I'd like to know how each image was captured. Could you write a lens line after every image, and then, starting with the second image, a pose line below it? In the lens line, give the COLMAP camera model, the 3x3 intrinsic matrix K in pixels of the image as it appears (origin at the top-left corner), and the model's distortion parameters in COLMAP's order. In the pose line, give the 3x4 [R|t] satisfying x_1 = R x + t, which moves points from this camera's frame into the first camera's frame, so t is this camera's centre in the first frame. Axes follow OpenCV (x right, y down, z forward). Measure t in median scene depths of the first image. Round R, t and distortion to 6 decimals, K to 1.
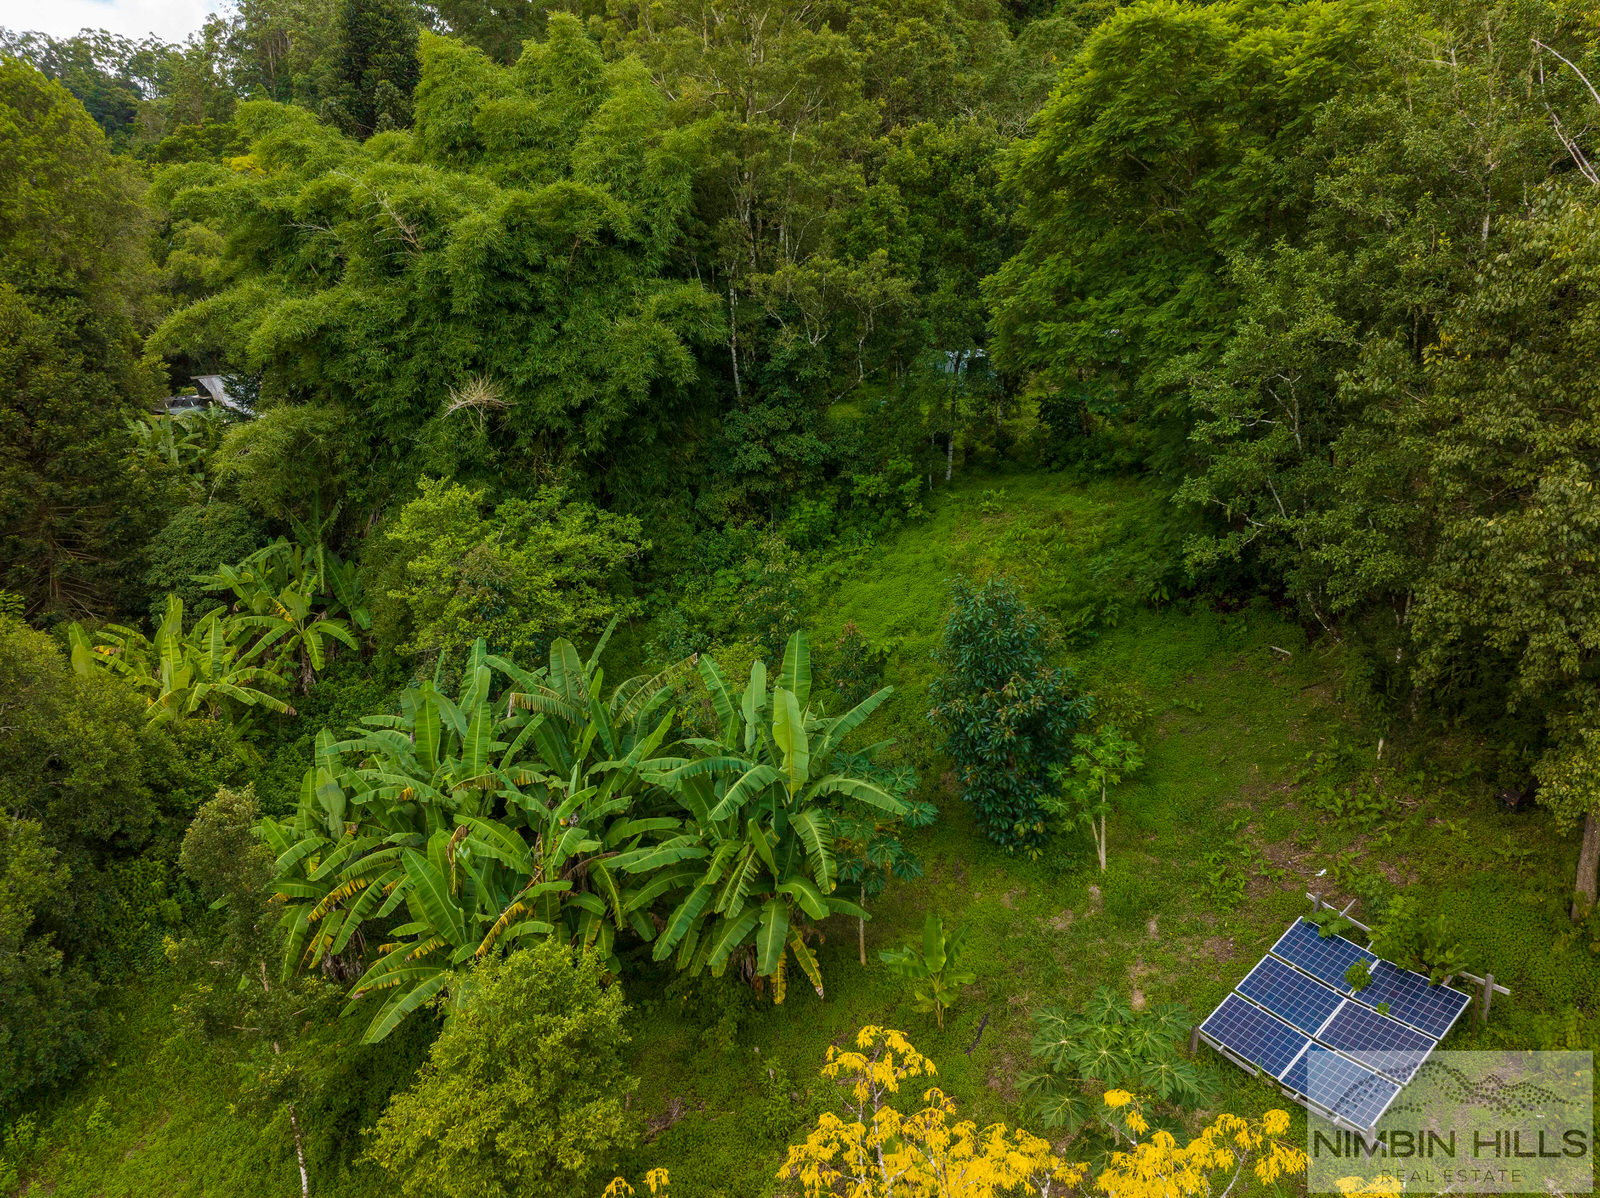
lens RADIAL K [[1132.8, 0, 800.0], [0, 1132.8, 599.0], [0, 0, 1]] dist [-0.060390, 0.042278]
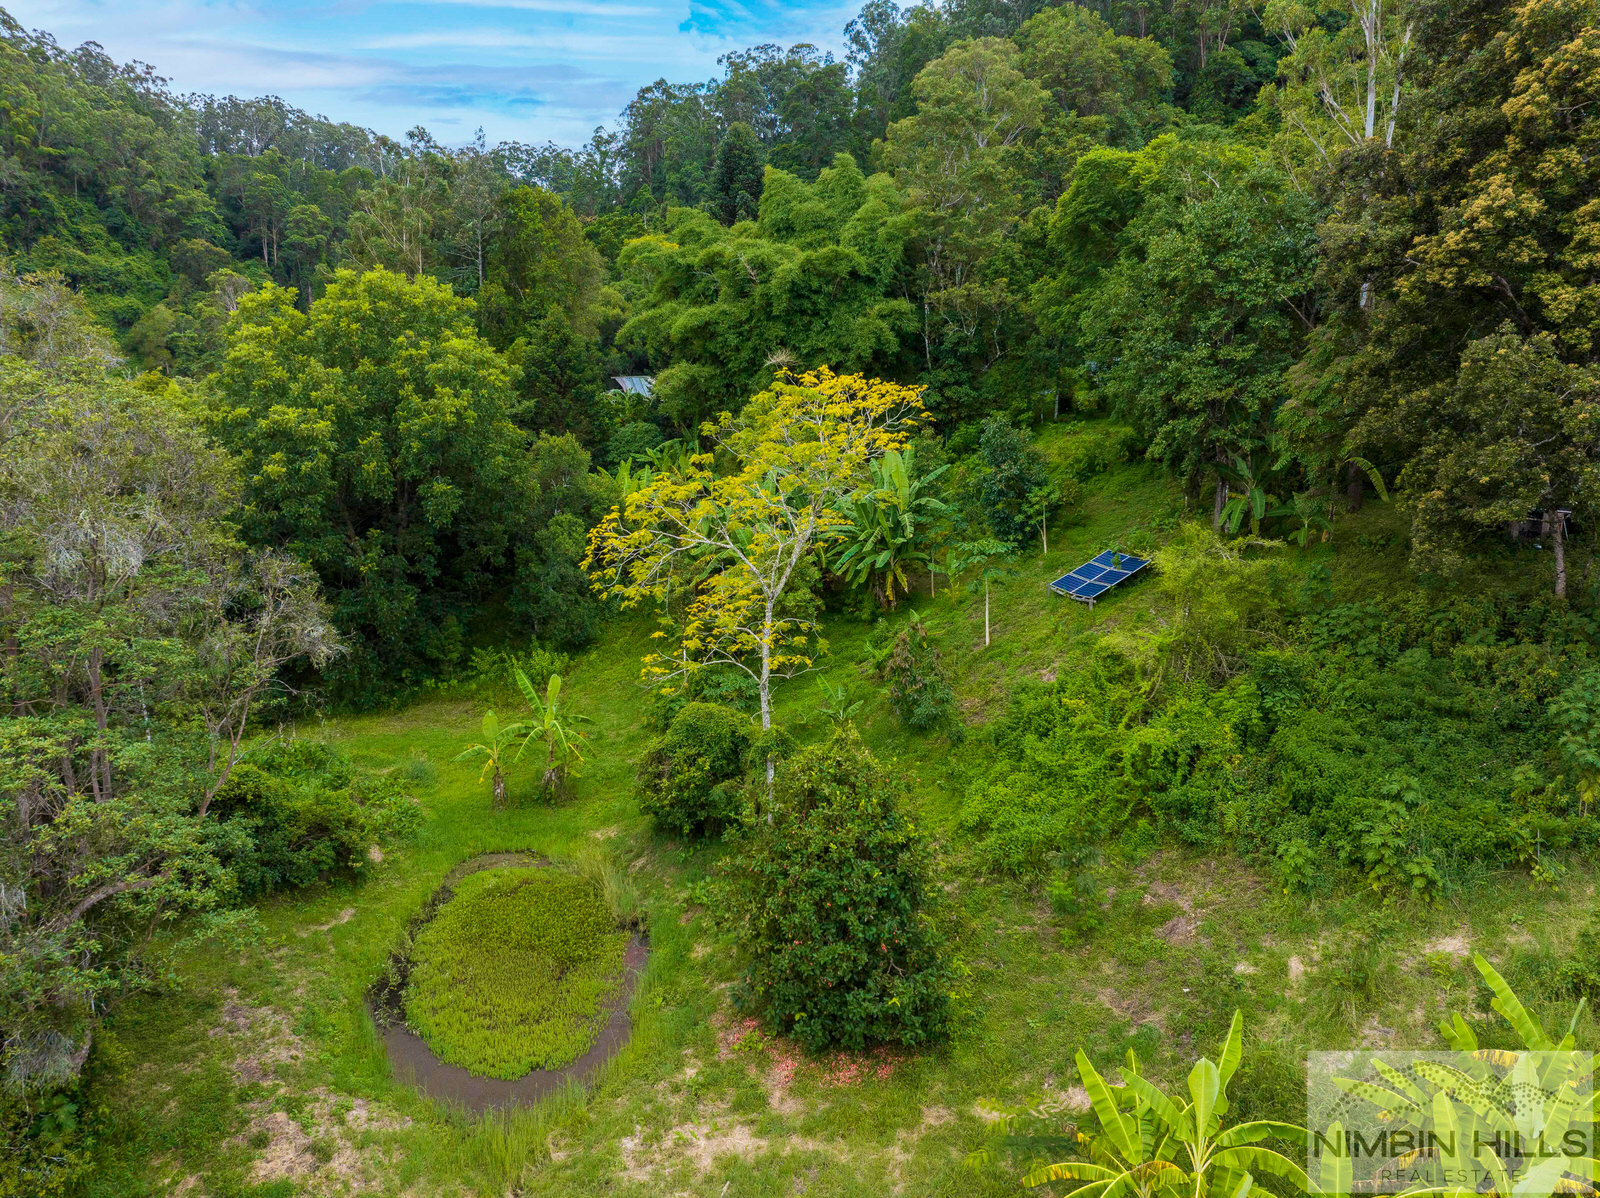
lens RADIAL K [[1123.2, 0, 800.0], [0, 1123.2, 599.0], [0, 0, 1]] dist [-0.047090, 0.024733]
pose [[0.962684, 0.050926, -0.265793, 0.254172], [-0.065981, 0.996665, -0.048018, 0.299604], [0.262461, 0.063763, 0.962834, -0.752377]]
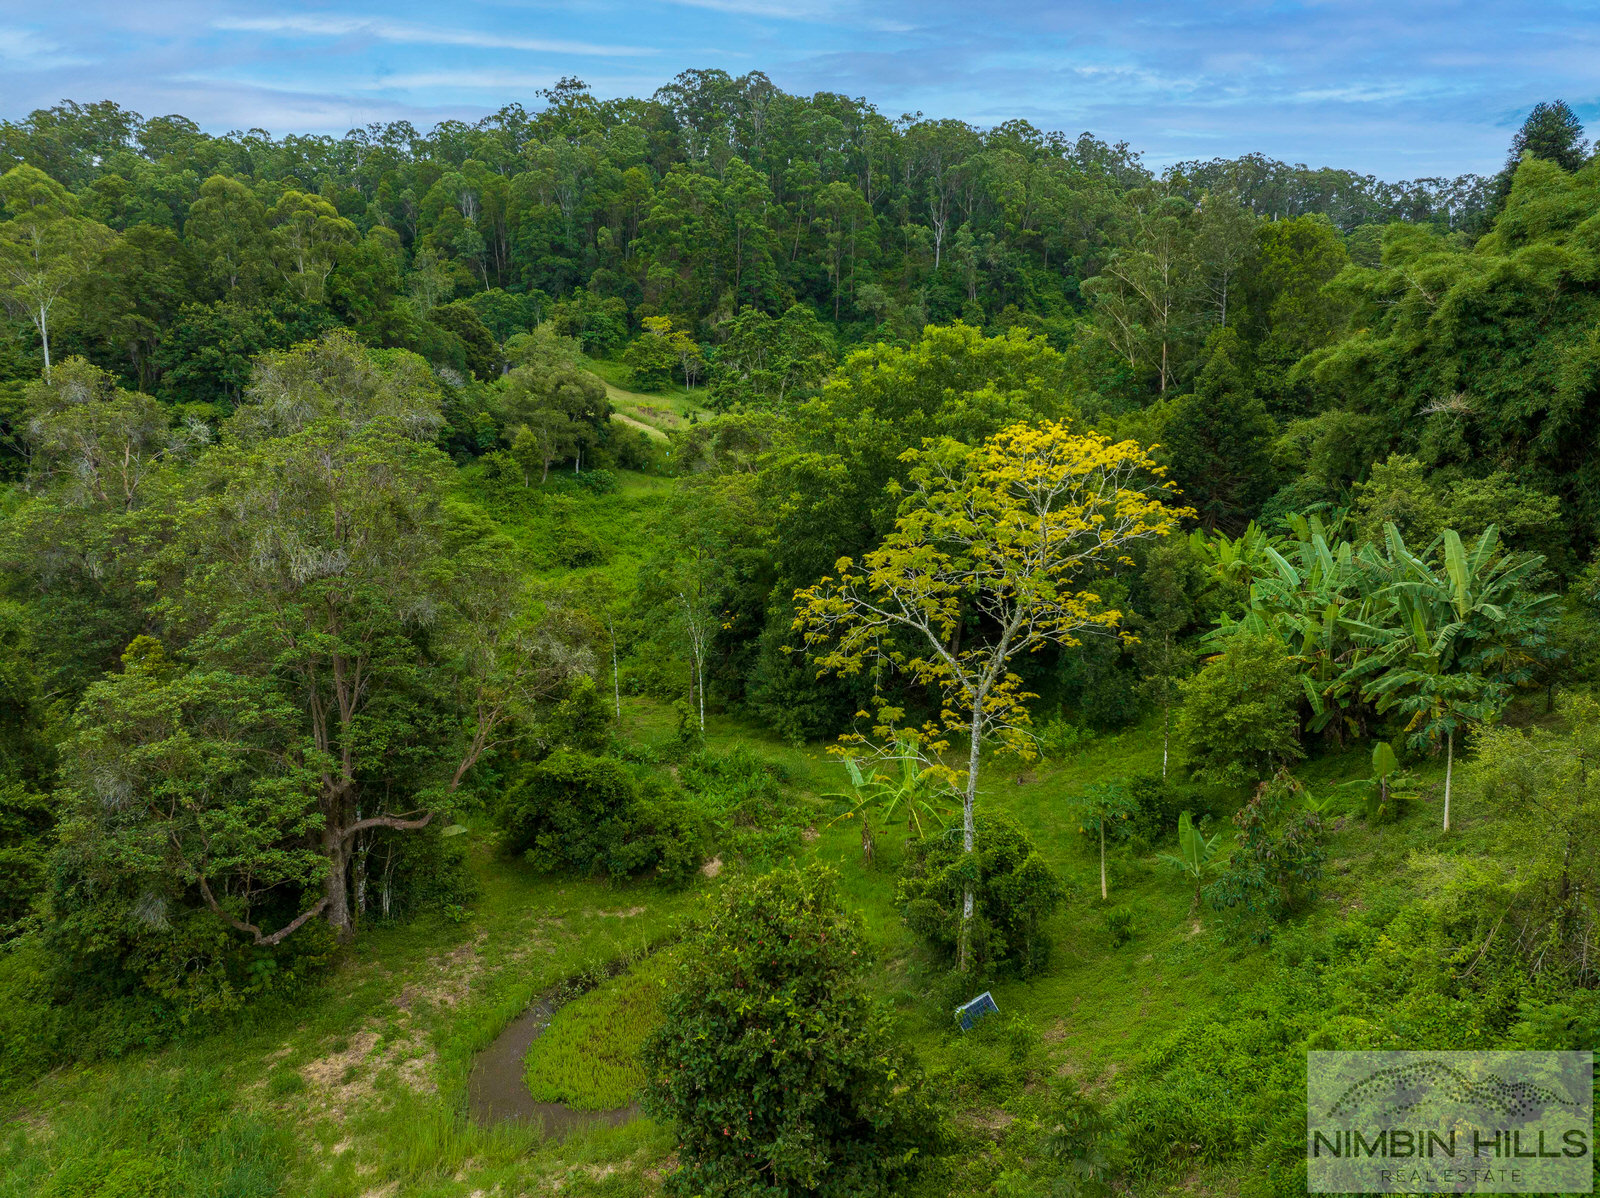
lens RADIAL K [[1123.2, 0, 800.0], [0, 1123.2, 599.0], [0, 0, 1]] dist [-0.047090, 0.024733]
pose [[0.438957, 0.133447, -0.888543, 0.616177], [-0.220620, 0.974643, 0.037387, 0.185196], [0.871001, 0.179619, 0.457267, -0.317388]]
